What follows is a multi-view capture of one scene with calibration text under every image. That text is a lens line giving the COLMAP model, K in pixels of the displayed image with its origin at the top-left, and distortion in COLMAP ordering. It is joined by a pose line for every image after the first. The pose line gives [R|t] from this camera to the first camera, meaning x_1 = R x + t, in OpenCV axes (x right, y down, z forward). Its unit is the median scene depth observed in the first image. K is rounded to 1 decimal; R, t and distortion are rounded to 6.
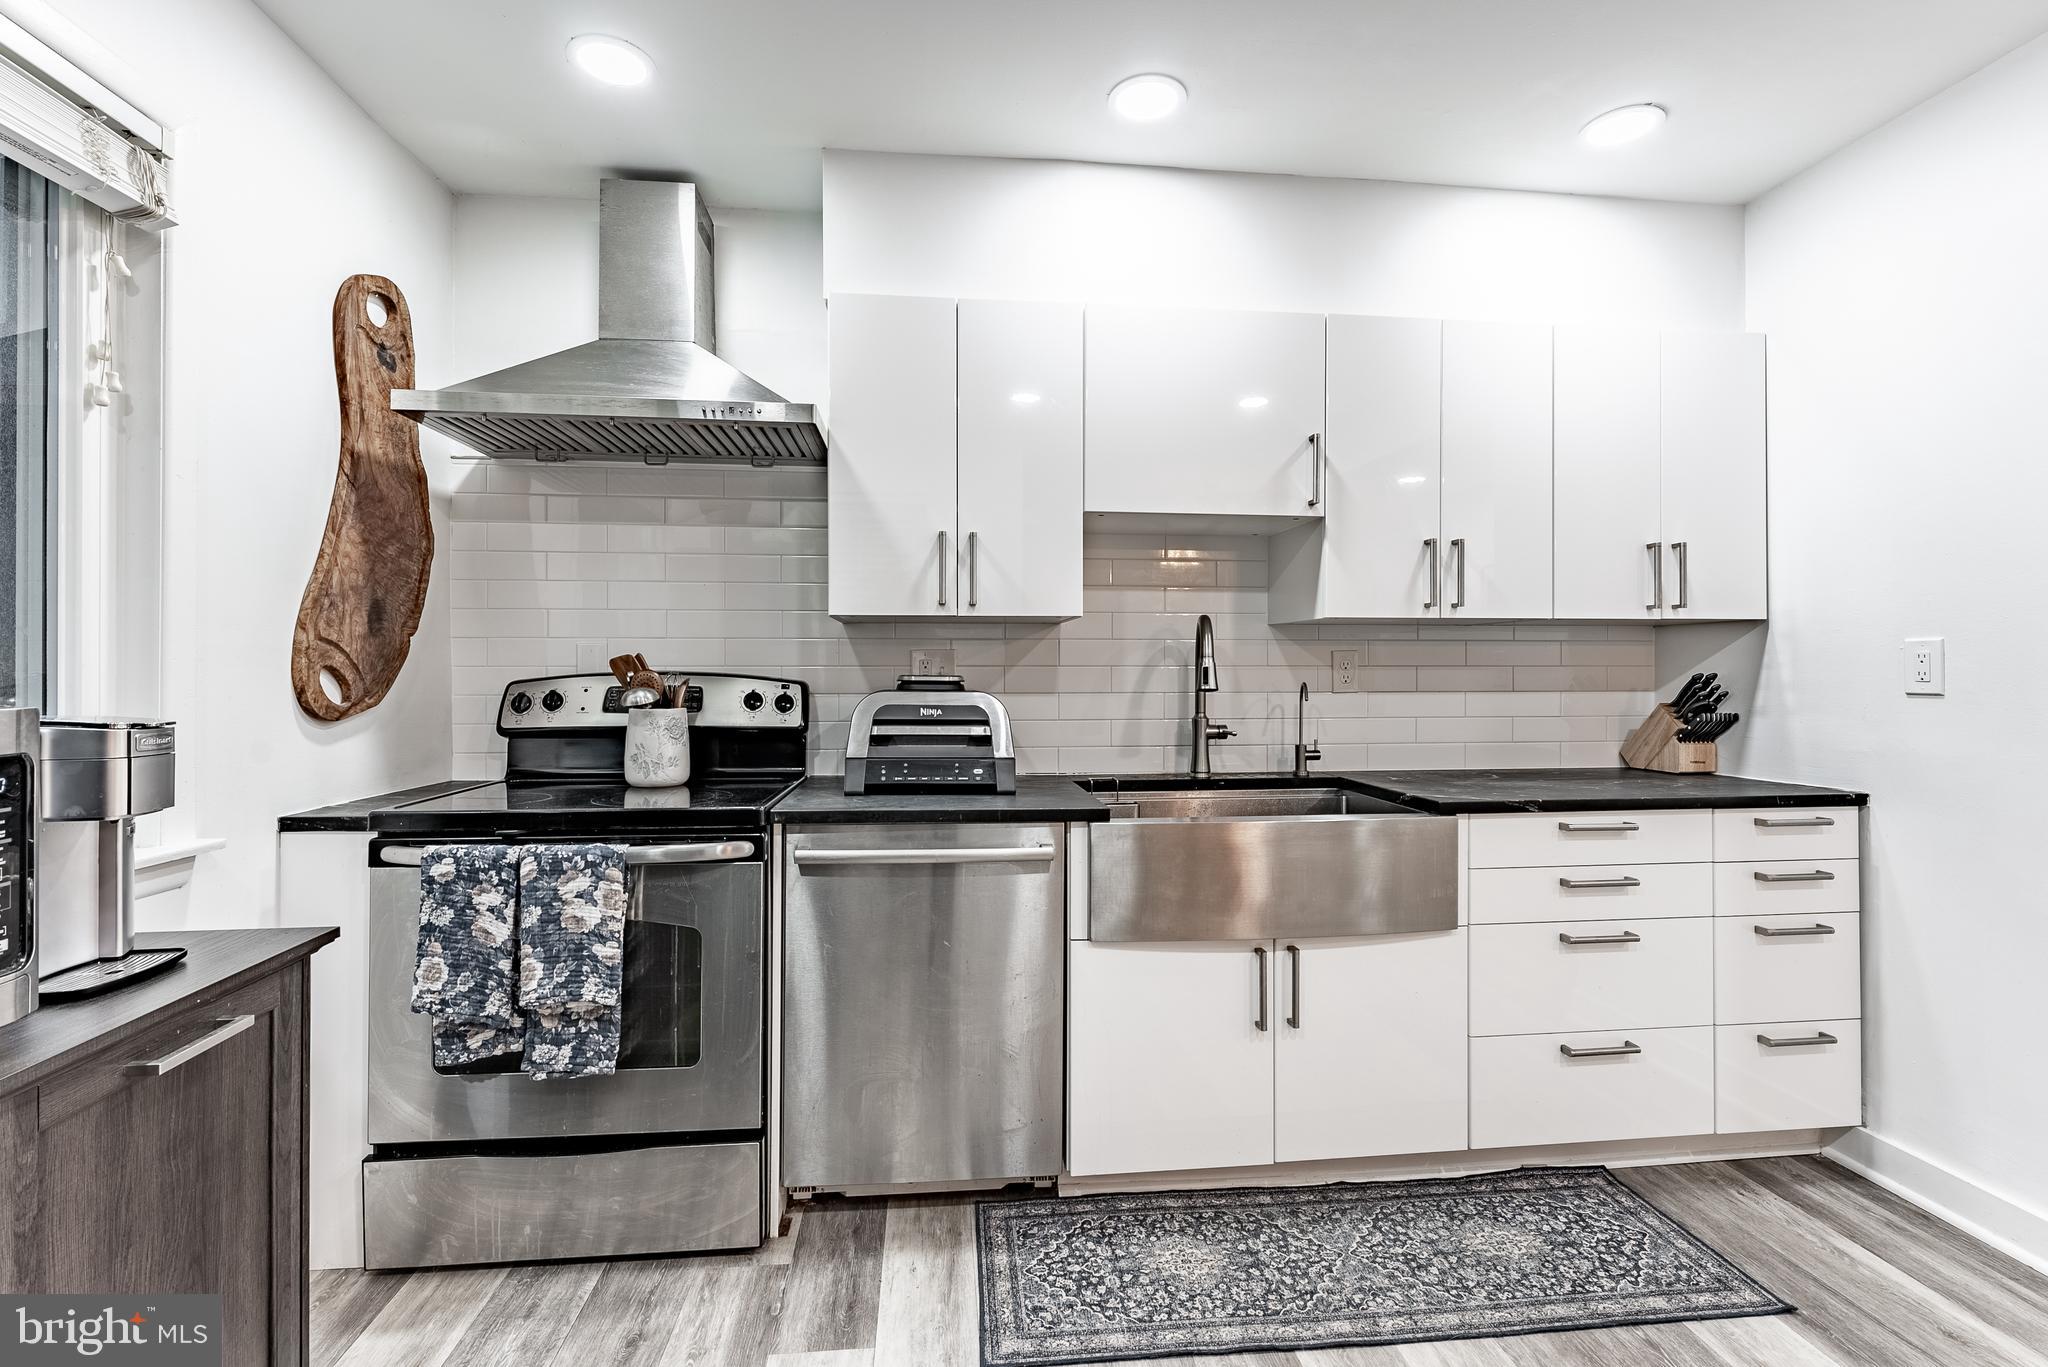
lens RADIAL K [[918.0, 0, 1021.7], [0, 918.0, 666.2], [0, 0, 1]] dist [-0.001644, -0.000161]
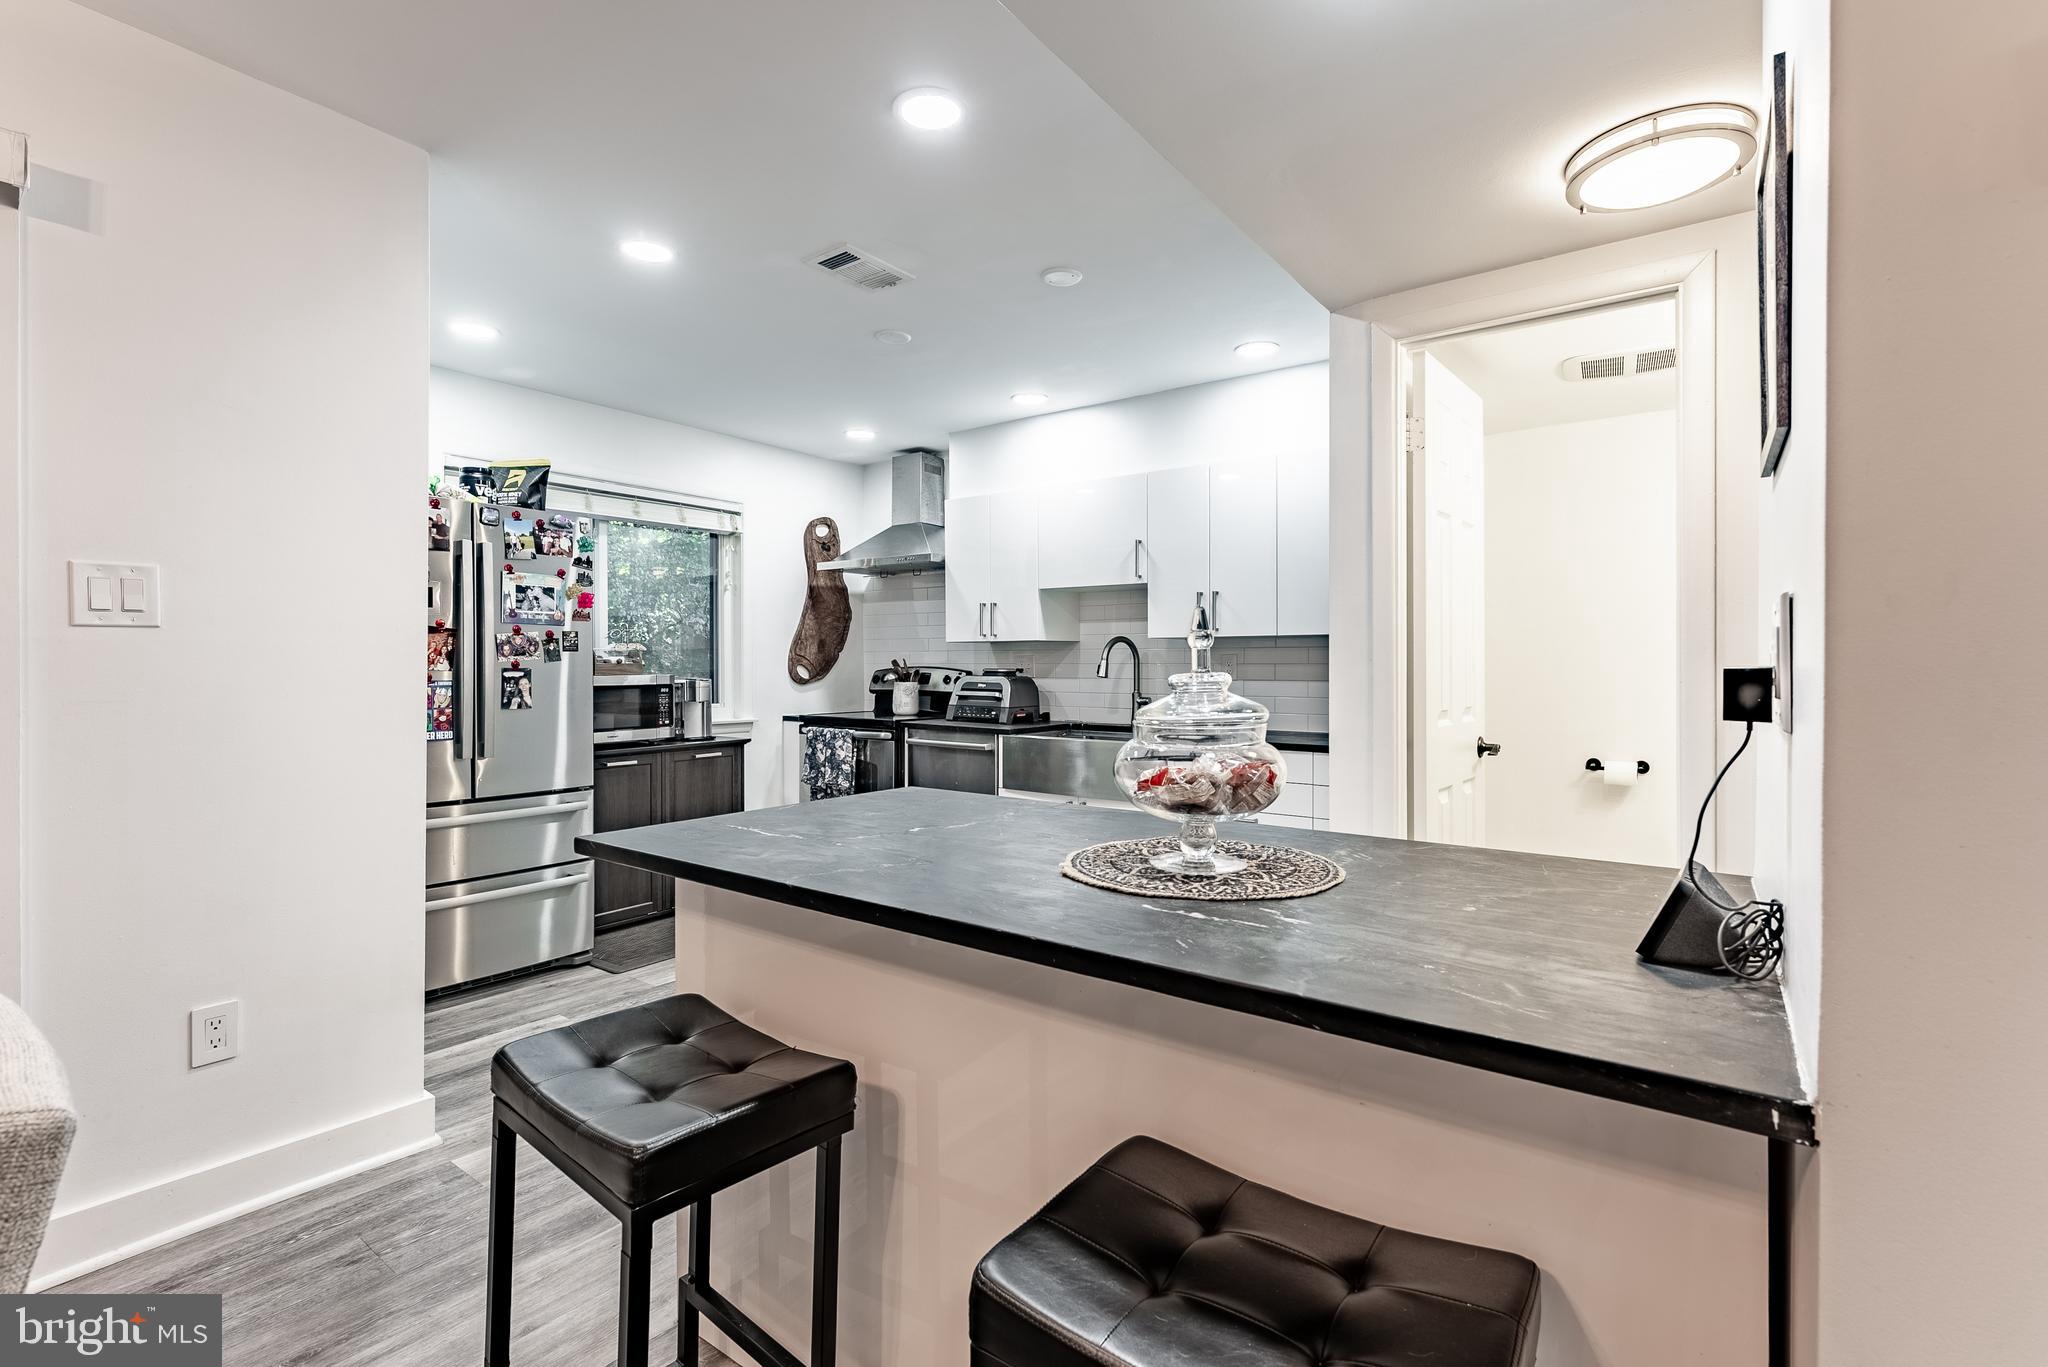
lens RADIAL K [[913.5, 0, 1029.9], [0, 913.5, 668.0], [0, 0, 1]] dist [-0.000977, -0.000396]
pose [[0.745233, 0.003817, -0.666793, 1.552753], [0.004086, 0.999939, 0.010292, -0.014565], [0.666791, -0.010394, 0.745172, -0.589858]]
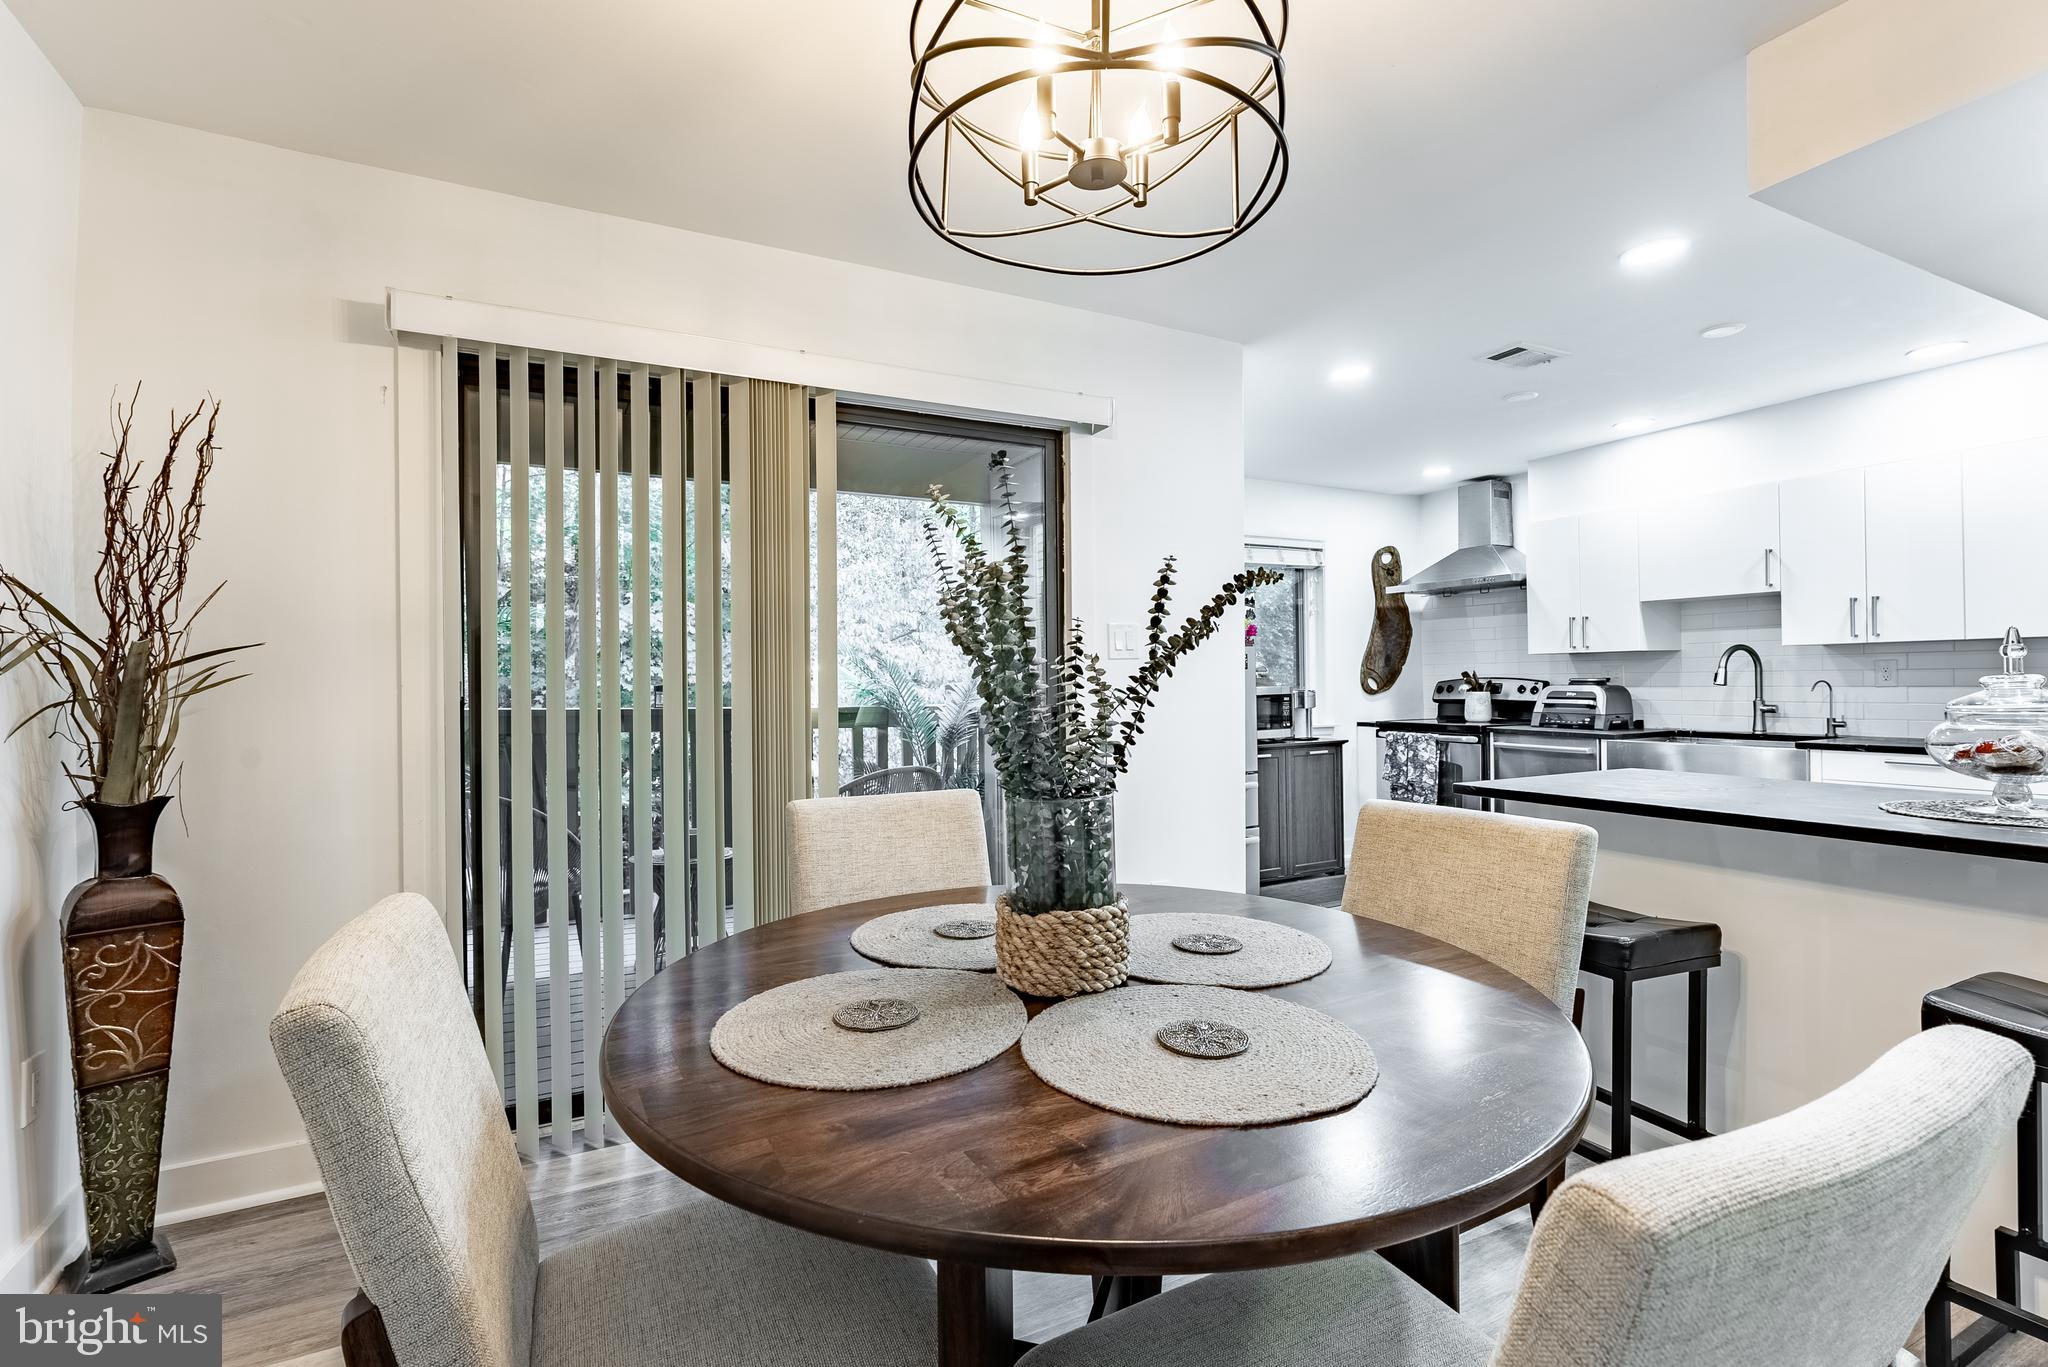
lens RADIAL K [[920.7, 0, 1004.3], [0, 920.7, 679.9], [0, 0, 1]] dist [0.001762, 0.000013]
pose [[0.355560, -0.005380, -0.934638, 1.706319], [0.020099, 0.999796, 0.001891, -0.020907], [0.934437, -0.019457, 0.355596, -1.276325]]
